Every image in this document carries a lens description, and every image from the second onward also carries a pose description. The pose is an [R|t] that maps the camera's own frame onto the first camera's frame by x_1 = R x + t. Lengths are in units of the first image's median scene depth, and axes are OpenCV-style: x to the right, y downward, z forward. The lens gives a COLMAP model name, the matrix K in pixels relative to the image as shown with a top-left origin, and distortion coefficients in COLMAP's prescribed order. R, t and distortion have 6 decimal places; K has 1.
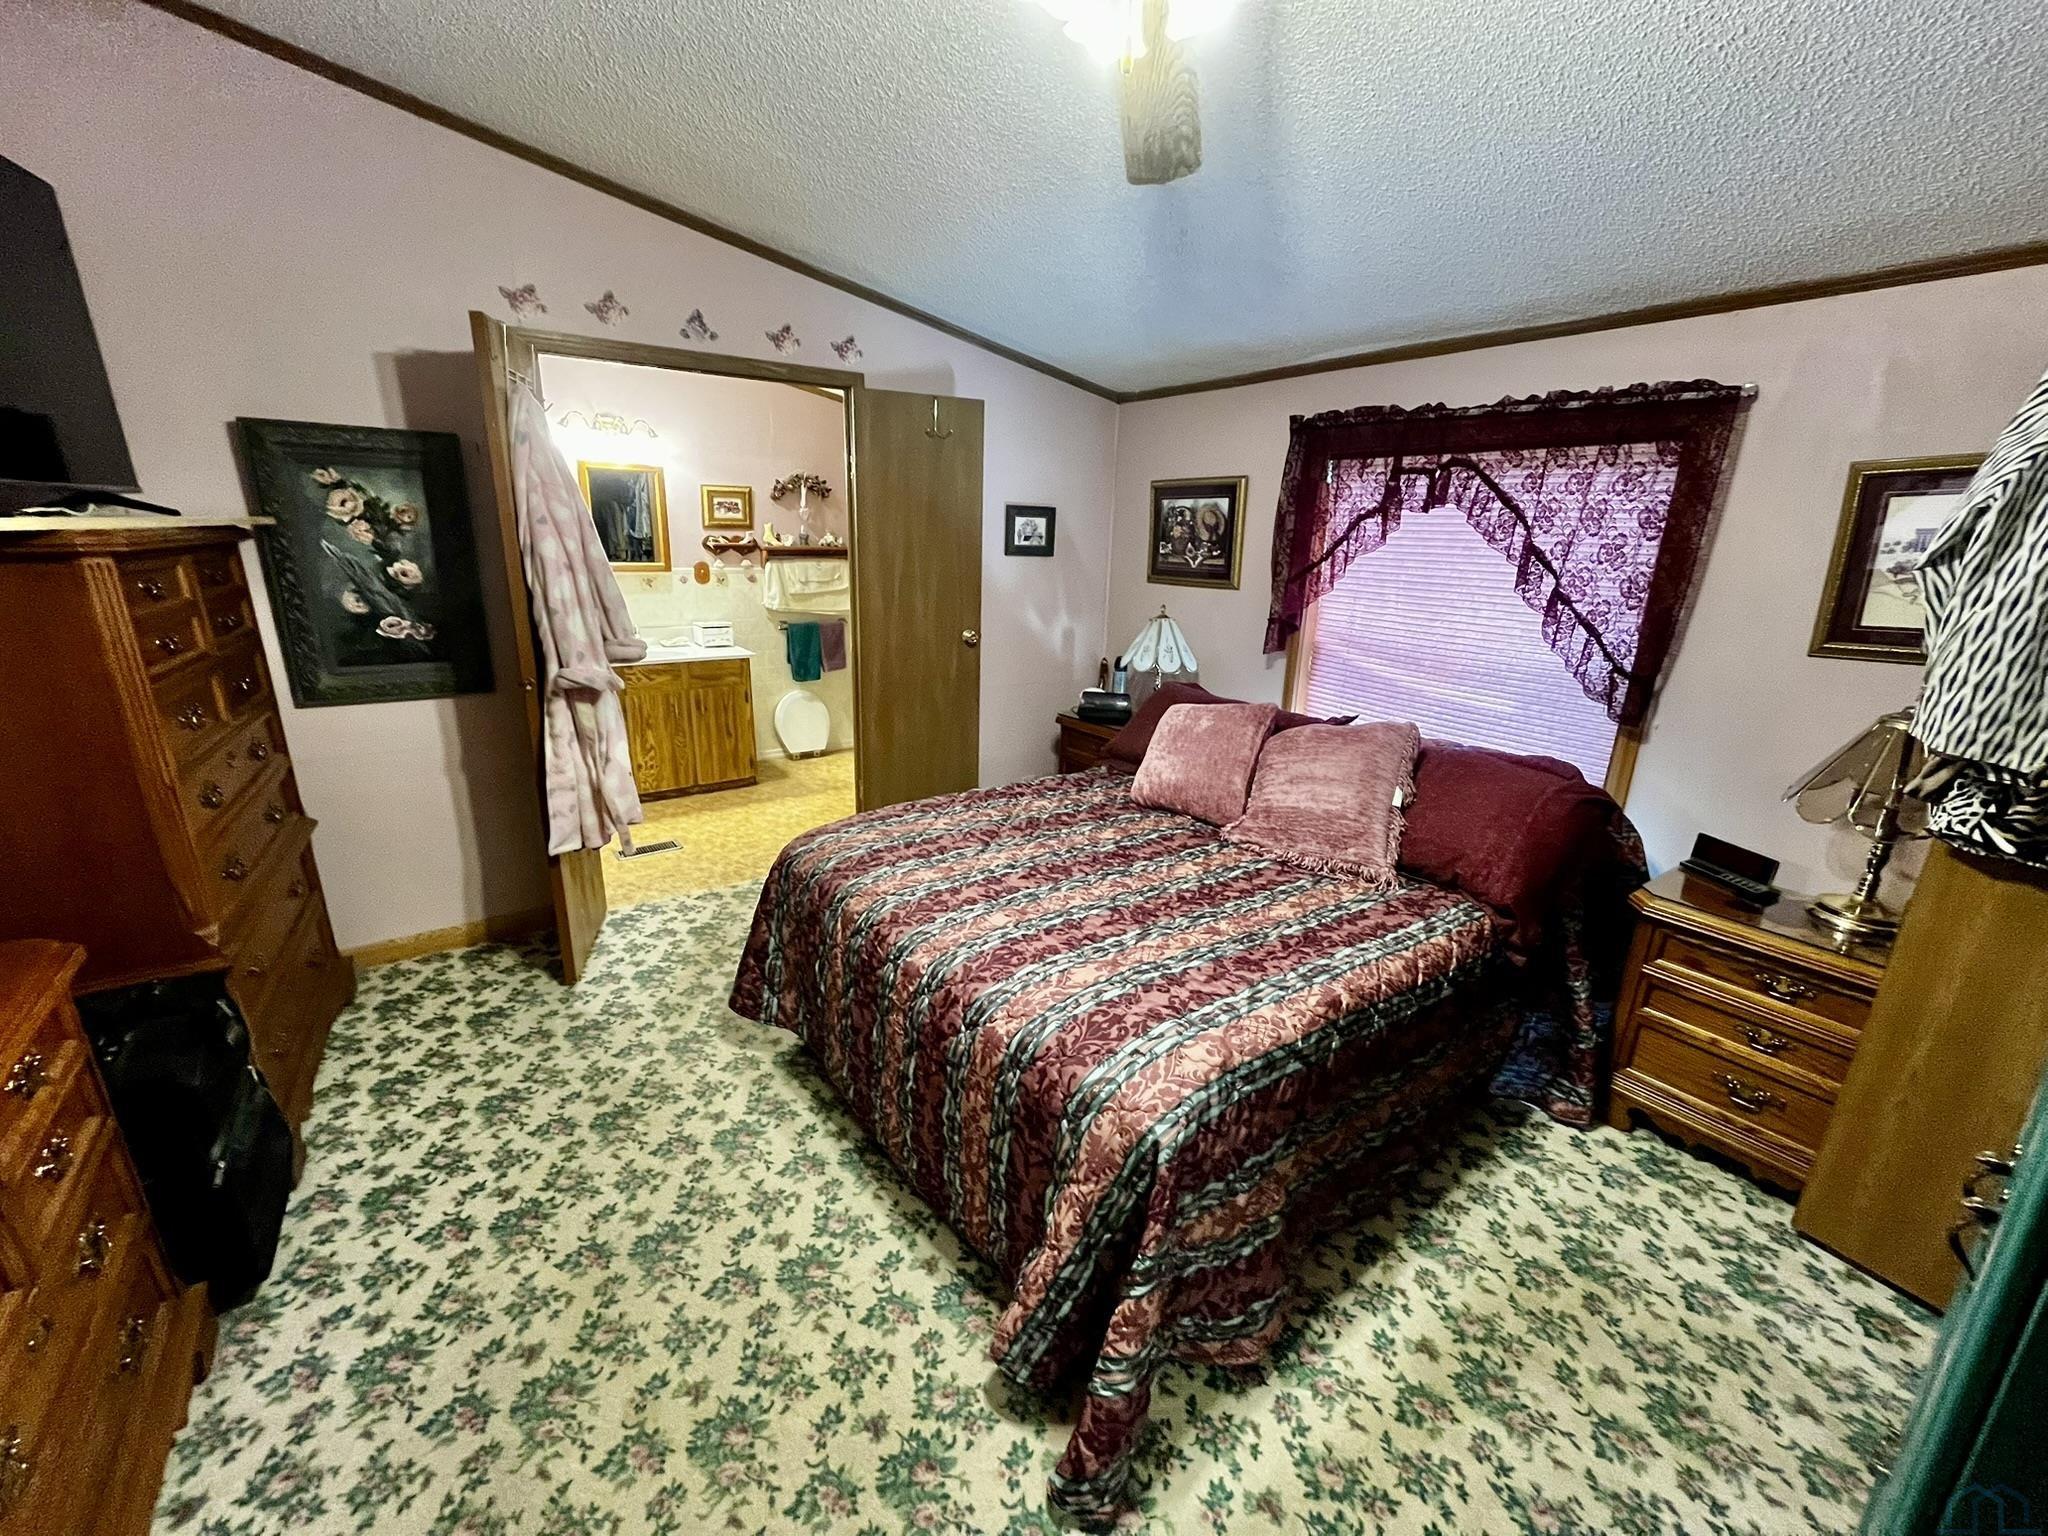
lens RADIAL K [[824.1, 0, 1024.0], [0, 824.1, 761.8], [0, 0, 1]] dist [0.000794, -0.000628]
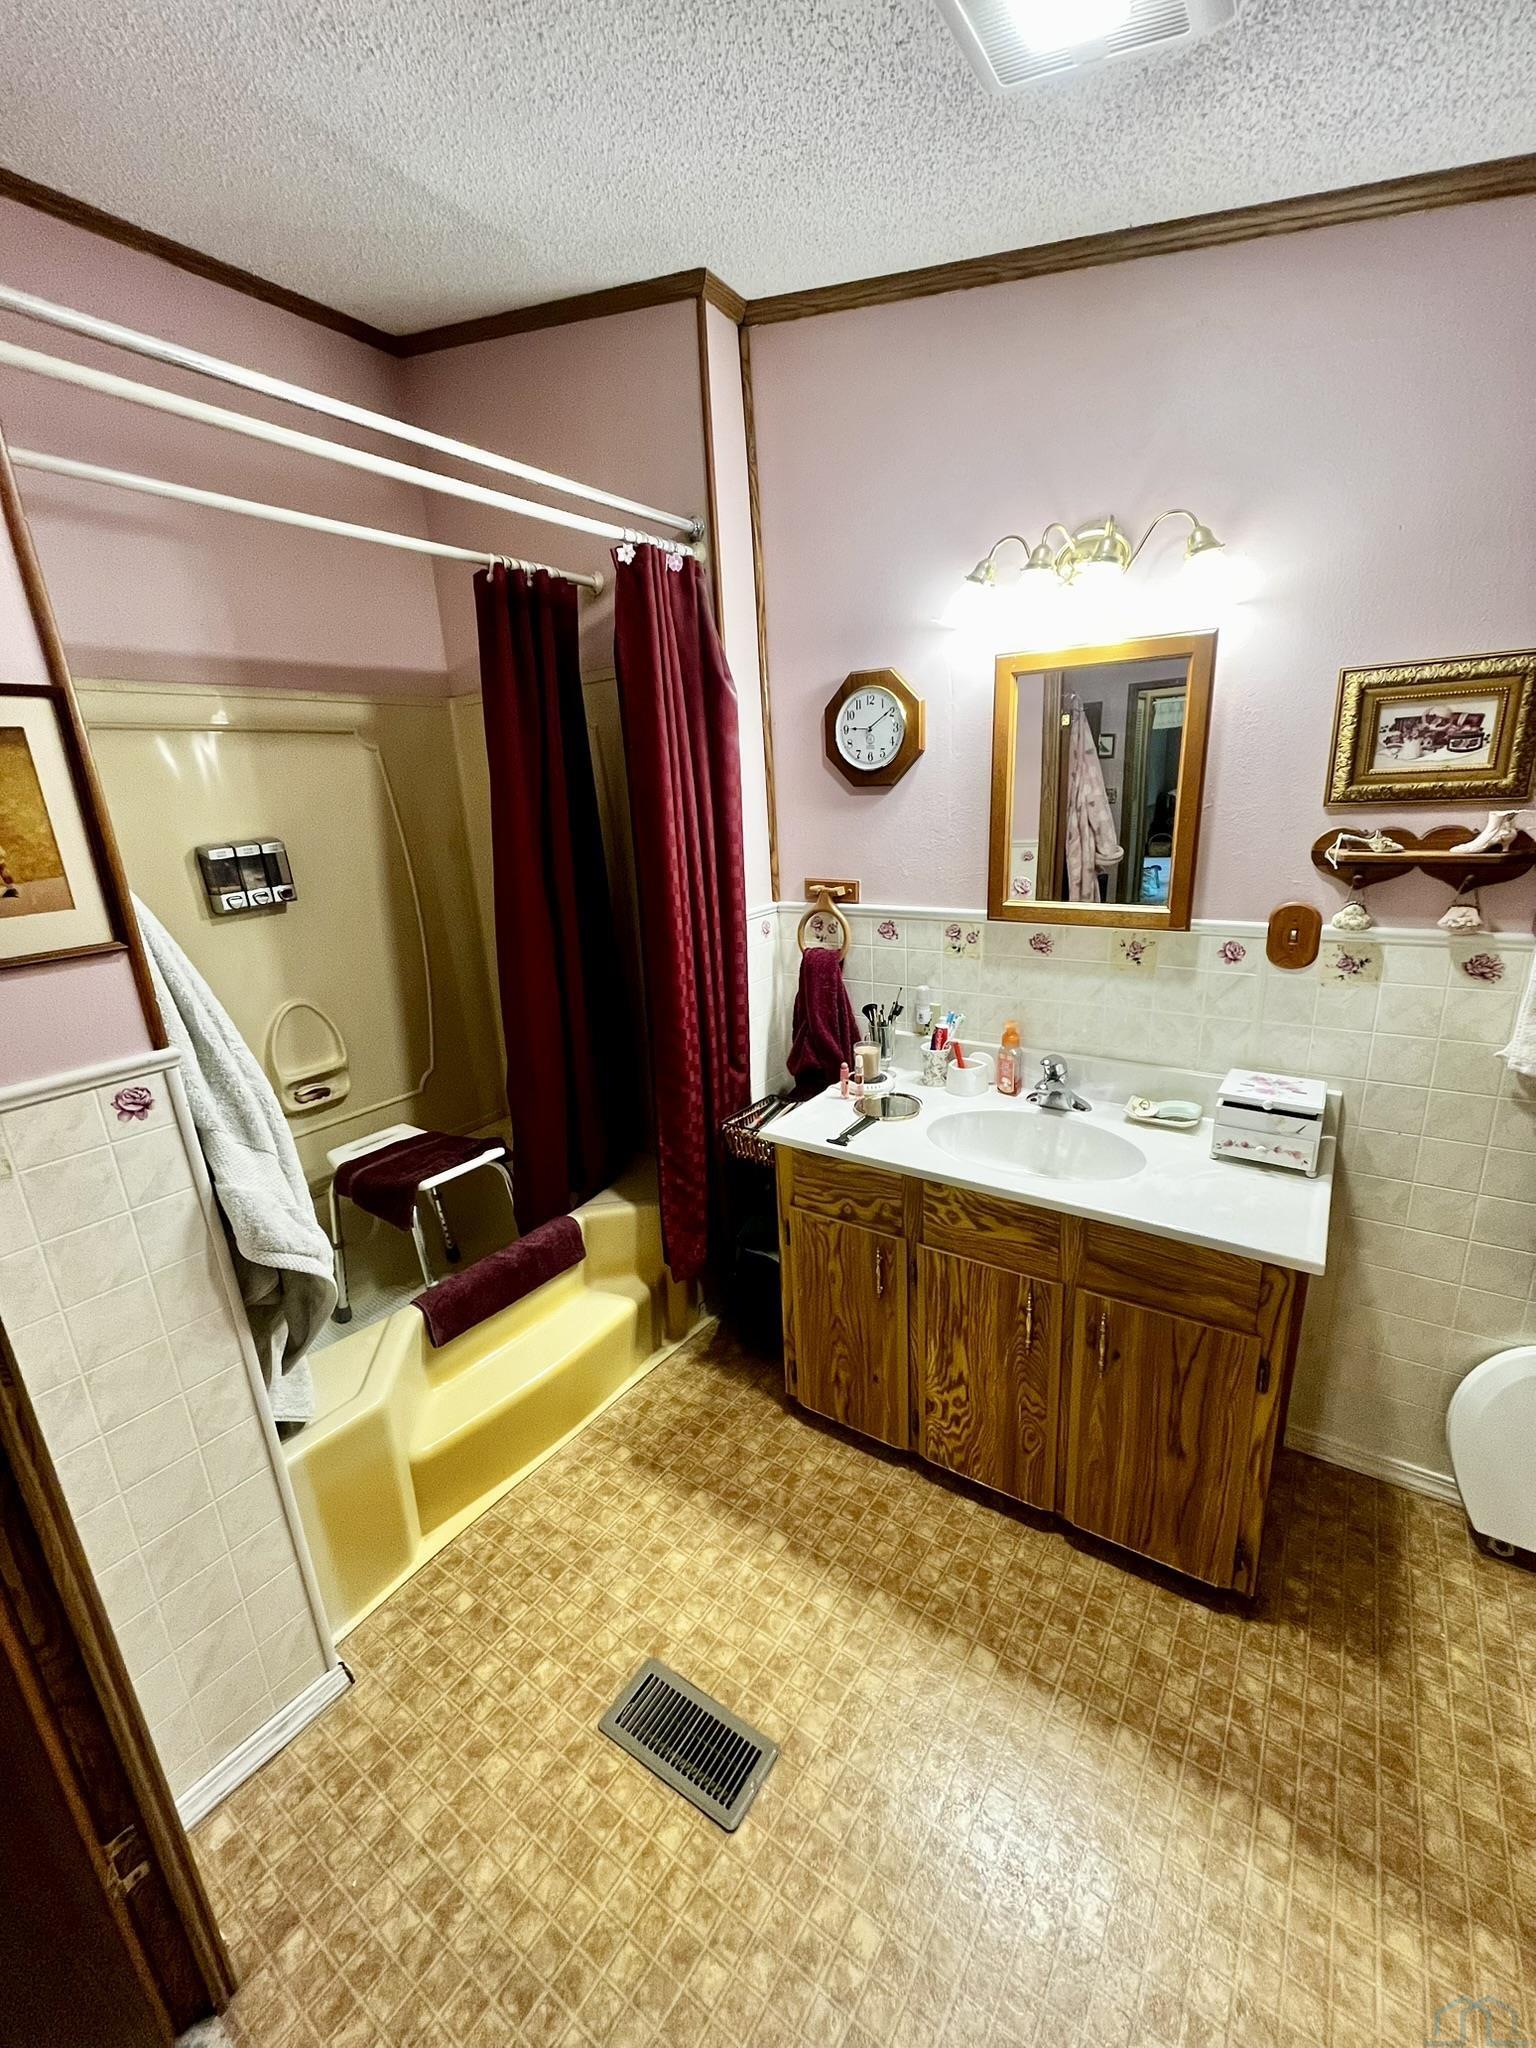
lens RADIAL K [[824.1, 0, 769.7], [0, 824.1, 1029.8], [0, 0, 1]] dist [0.000794, -0.000628]
pose [[0.357664, 0.225668, -0.906173, -0.150624], [-0.201319, 0.966179, 0.161151, -0.204354], [0.911892, 0.124791, 0.390999, 0.676094]]
